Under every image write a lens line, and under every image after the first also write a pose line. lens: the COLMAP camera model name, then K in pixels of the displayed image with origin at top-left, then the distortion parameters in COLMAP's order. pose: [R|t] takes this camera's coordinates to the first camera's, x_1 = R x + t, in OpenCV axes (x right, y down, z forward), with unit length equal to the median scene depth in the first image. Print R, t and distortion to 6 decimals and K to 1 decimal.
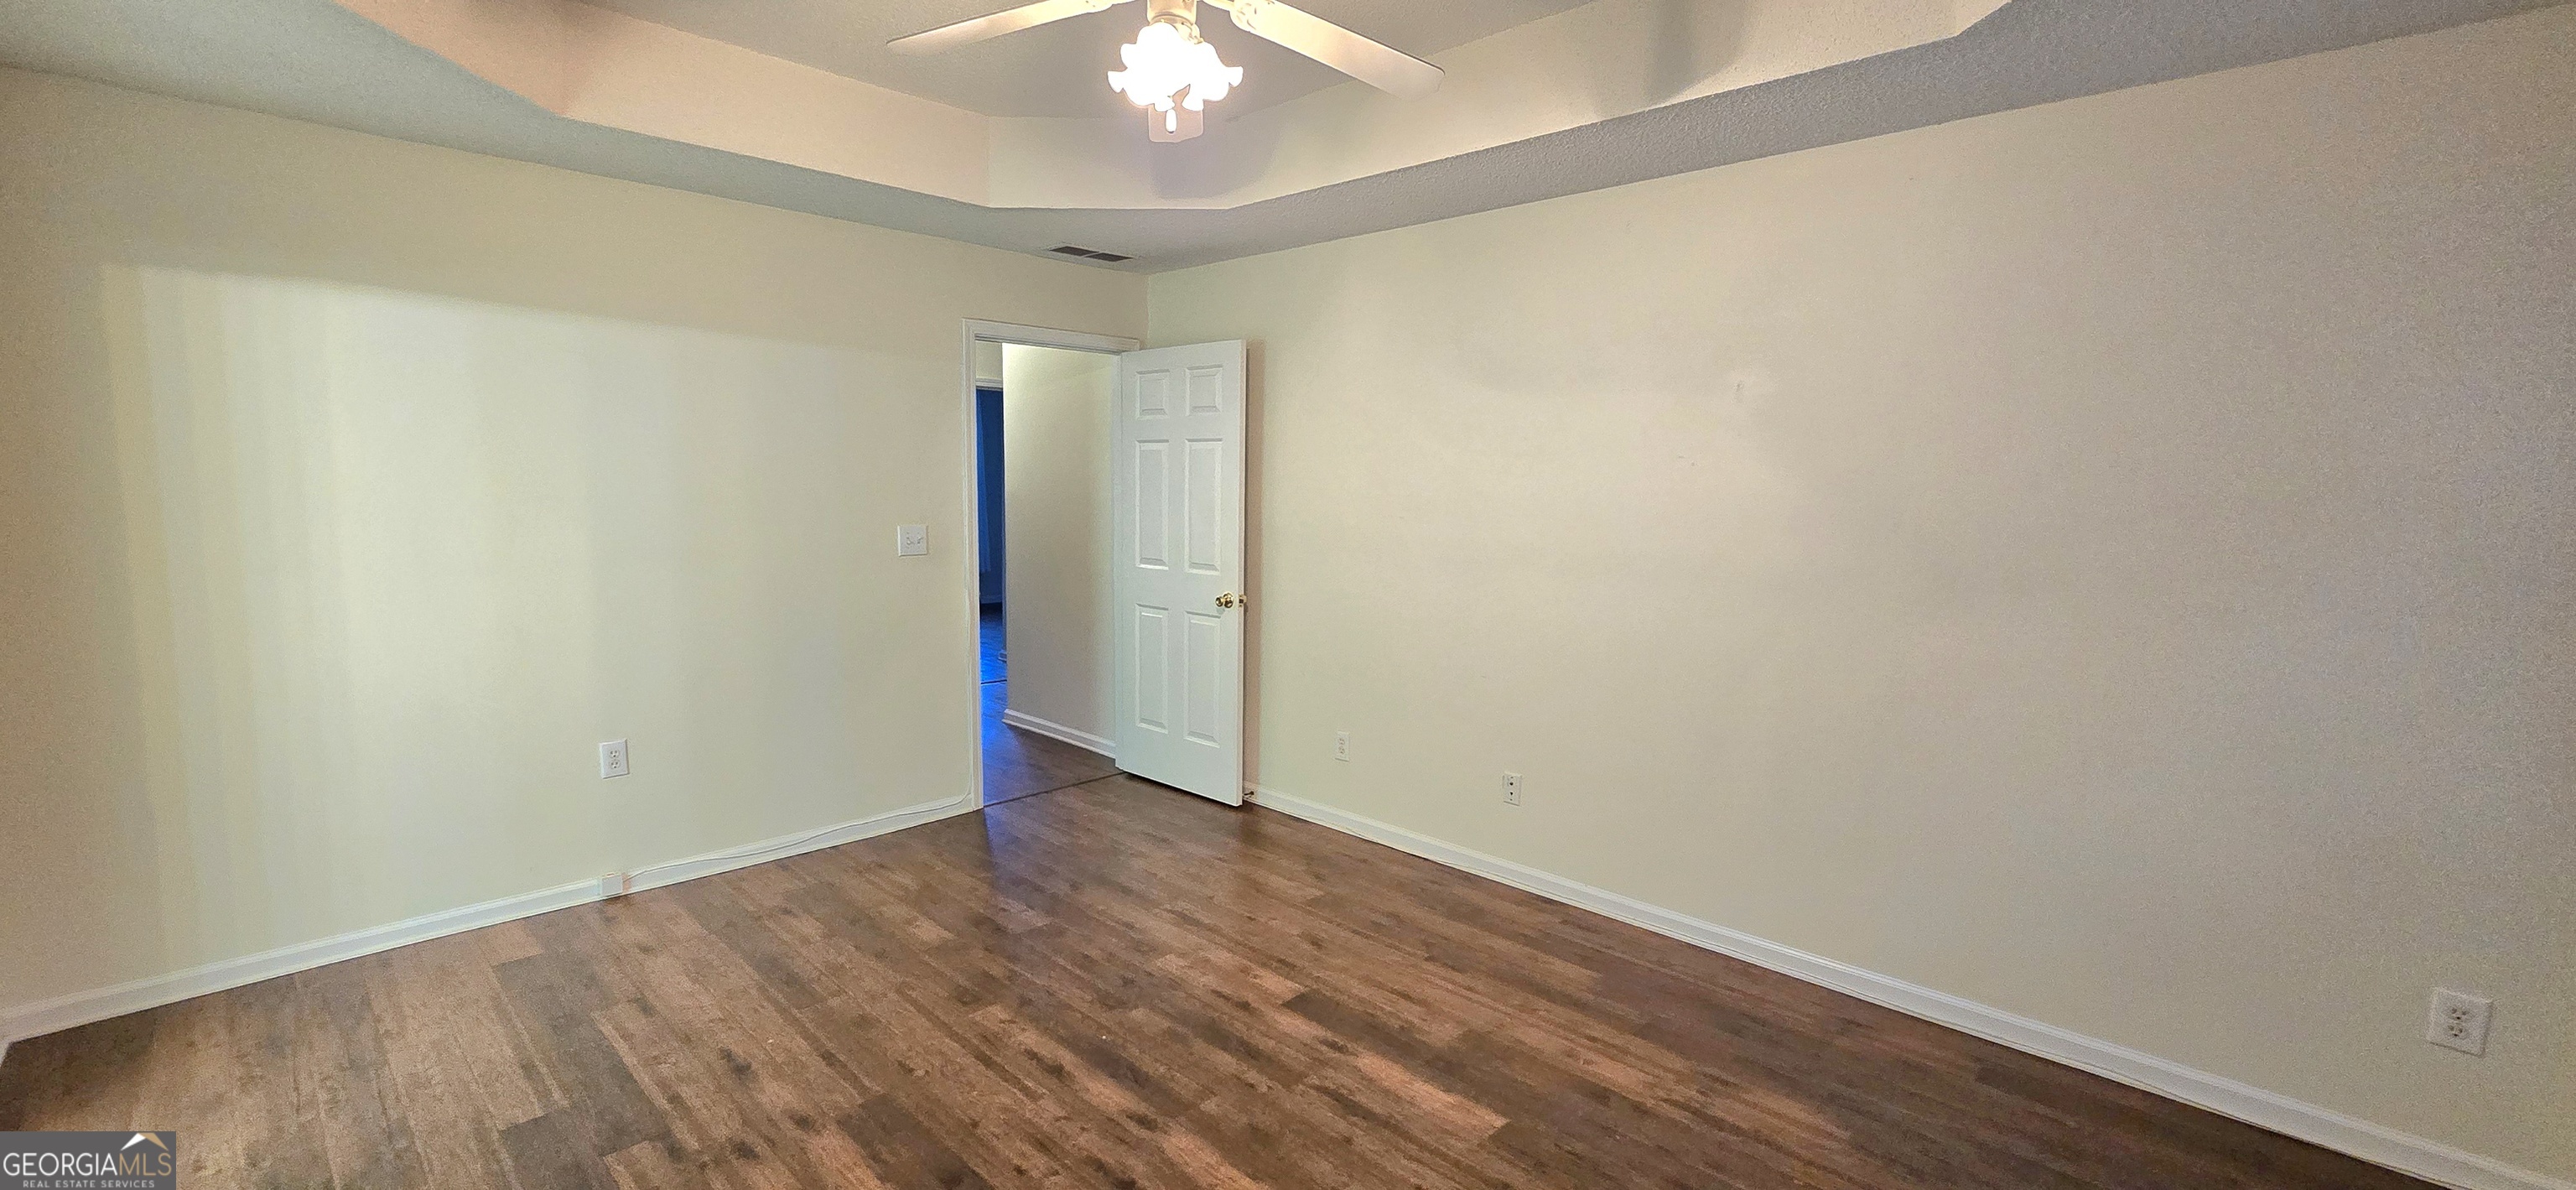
lens RADIAL K [[1057.5, 0, 1277.7], [0, 1057.5, 590.0], [0, 0, 1]] dist [-0.001250, -0.002183]
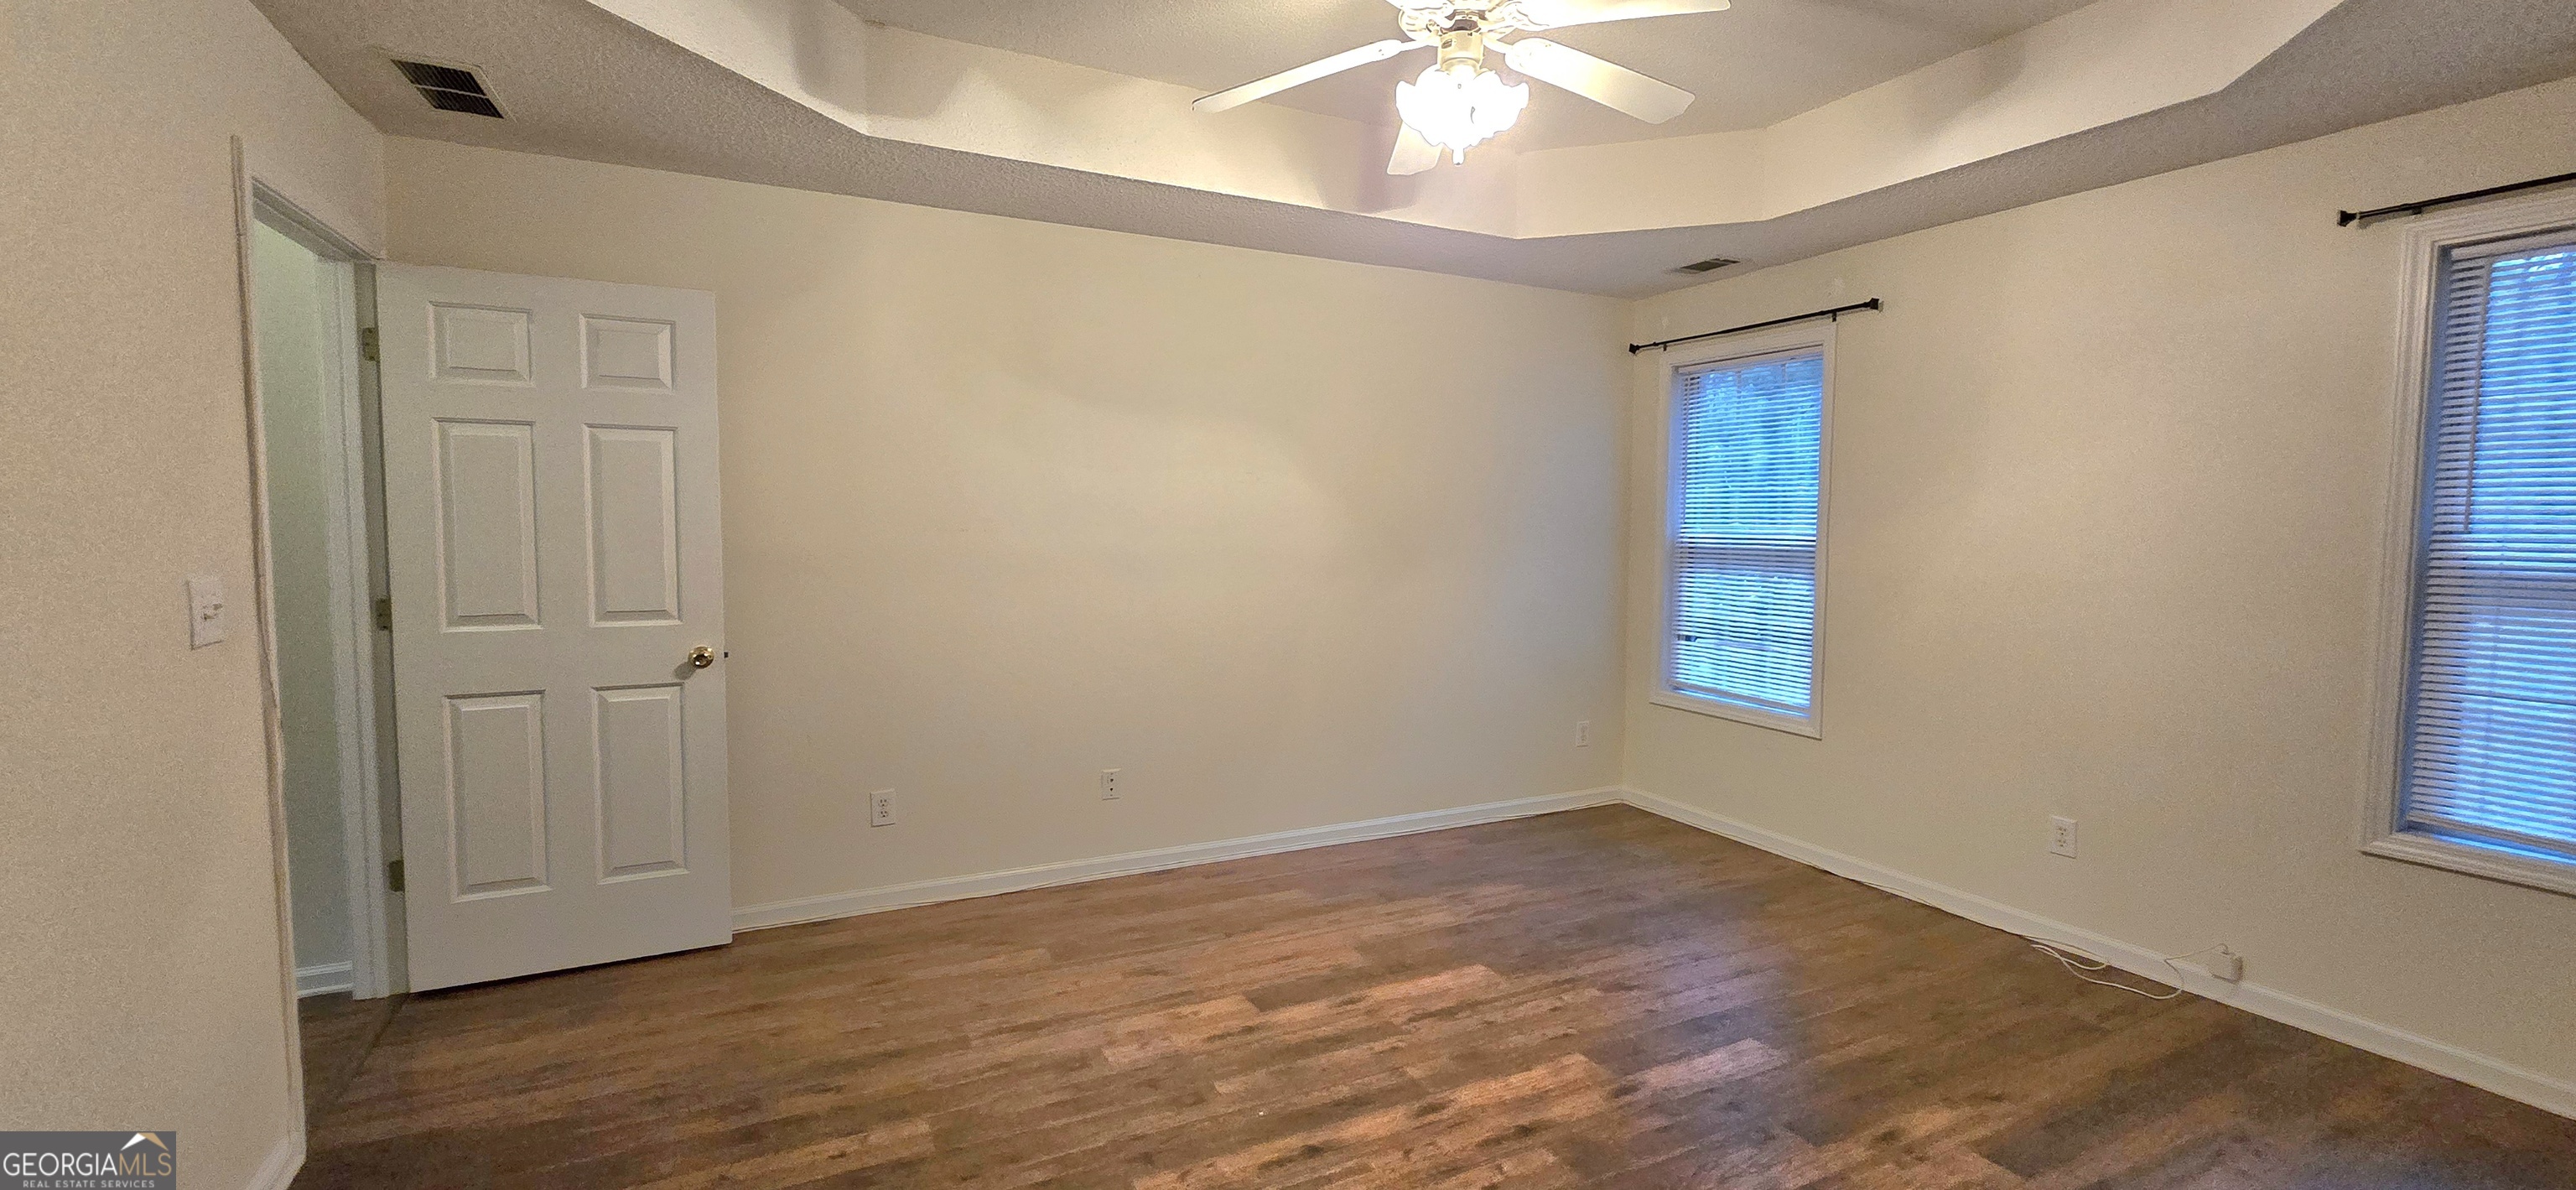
lens RADIAL K [[1057.5, 0, 1281.4], [0, 1057.5, 593.5], [0, 0, 1]] dist [-0.001250, -0.002183]
pose [[0.325826, -0.078826, 0.942138, -0.951042], [0.095043, 0.994201, 0.050313, -0.051592], [-0.940640, 0.073151, 0.331428, 0.656602]]
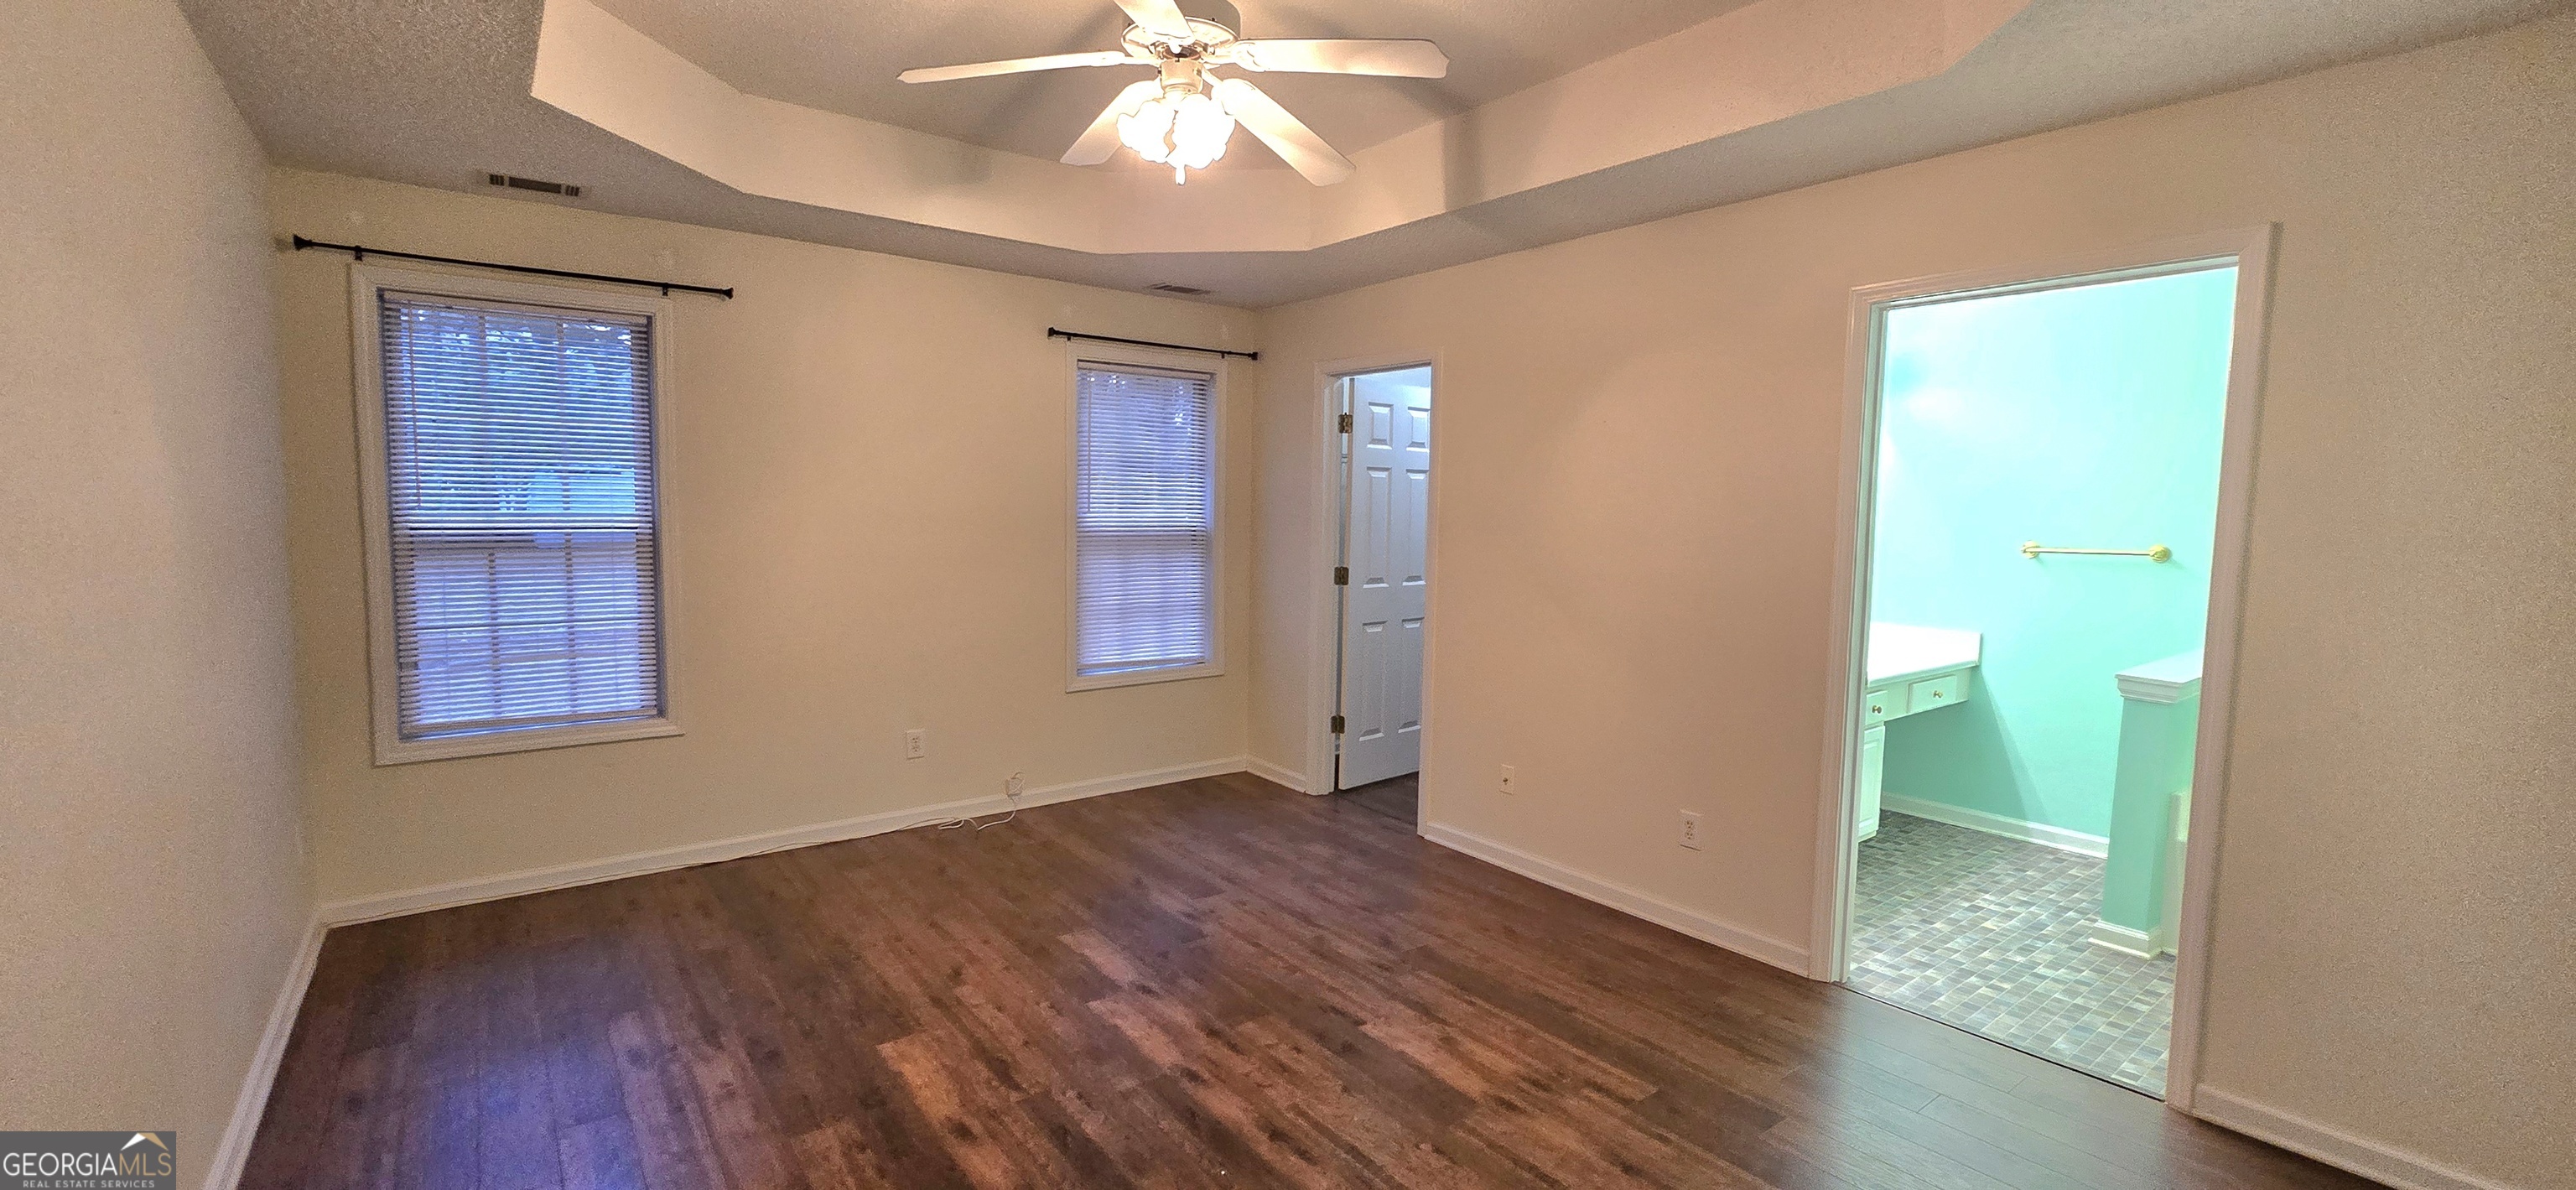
lens RADIAL K [[1057.5, 0, 1290.0], [0, 1057.5, 589.0], [0, 0, 1]] dist [-0.001250, -0.002183]
pose [[-0.990296, -0.039414, 0.133272, -0.304802], [-0.013968, 0.982314, 0.186718, -0.171184], [-0.138274, 0.183044, -0.973332, 1.694014]]
